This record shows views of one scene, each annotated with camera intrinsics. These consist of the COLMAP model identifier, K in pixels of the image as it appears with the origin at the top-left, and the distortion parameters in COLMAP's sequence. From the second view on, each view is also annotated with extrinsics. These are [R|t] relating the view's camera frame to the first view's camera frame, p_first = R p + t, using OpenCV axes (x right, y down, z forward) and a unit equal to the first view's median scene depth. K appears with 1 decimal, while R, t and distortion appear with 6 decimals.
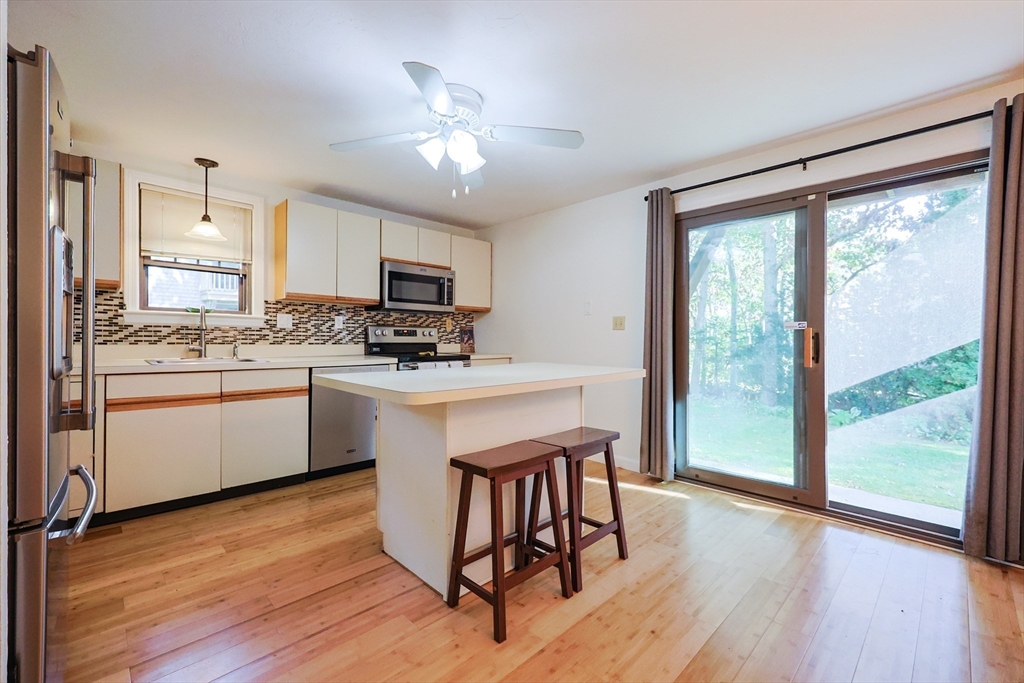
lens RADIAL K [[433.4, 0, 516.8], [0, 433.4, 339.4], [0, 0, 1]] dist [0.001999, 0.000994]
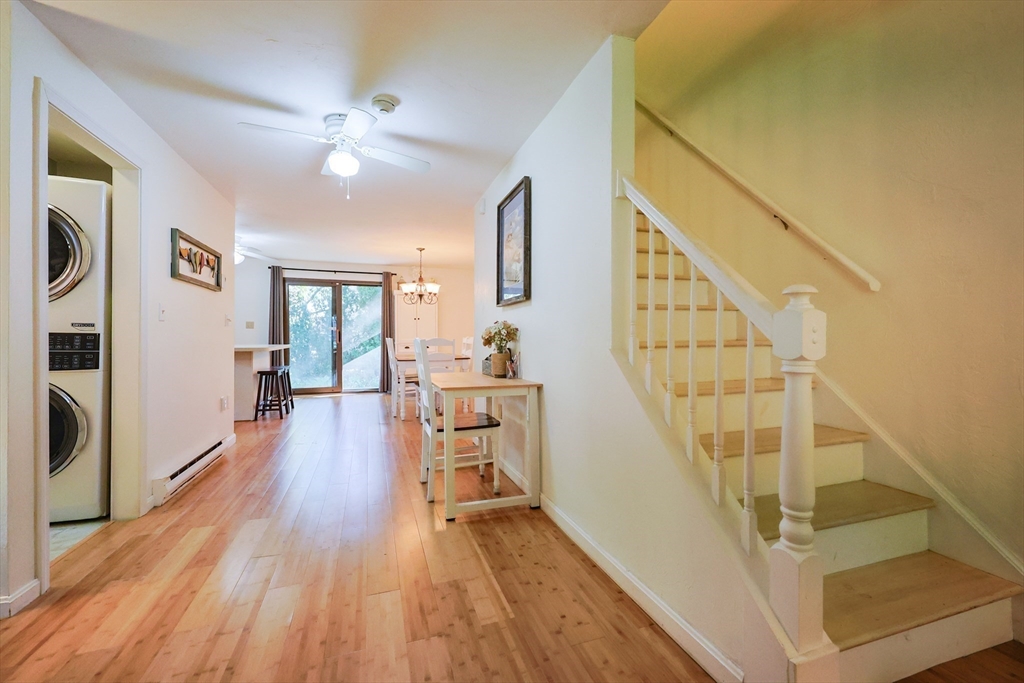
lens RADIAL K [[433.4, 0, 514.5], [0, 433.4, 336.8], [0, 0, 1]] dist [0.001999, 0.000994]
pose [[0.437658, -0.006806, 0.899116, -0.658265], [0.003189, 0.999977, 0.006017, 0.004937], [-0.899136, 0.000233, 0.437670, -0.619975]]
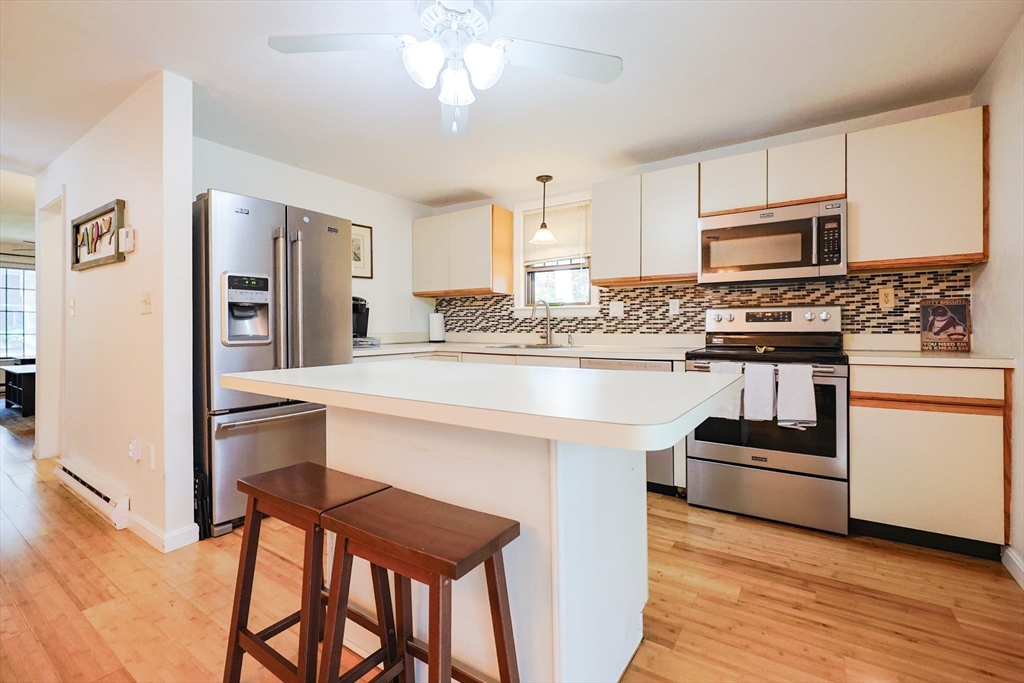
lens RADIAL K [[433.4, 0, 509.6], [0, 433.4, 331.5], [0, 0, 1]] dist [0.001999, 0.000994]
pose [[0.209201, -0.006622, -0.977850, 0.340214], [0.000759, 0.999978, -0.006610, 0.013292], [0.977872, 0.000640, 0.209202, 0.541247]]
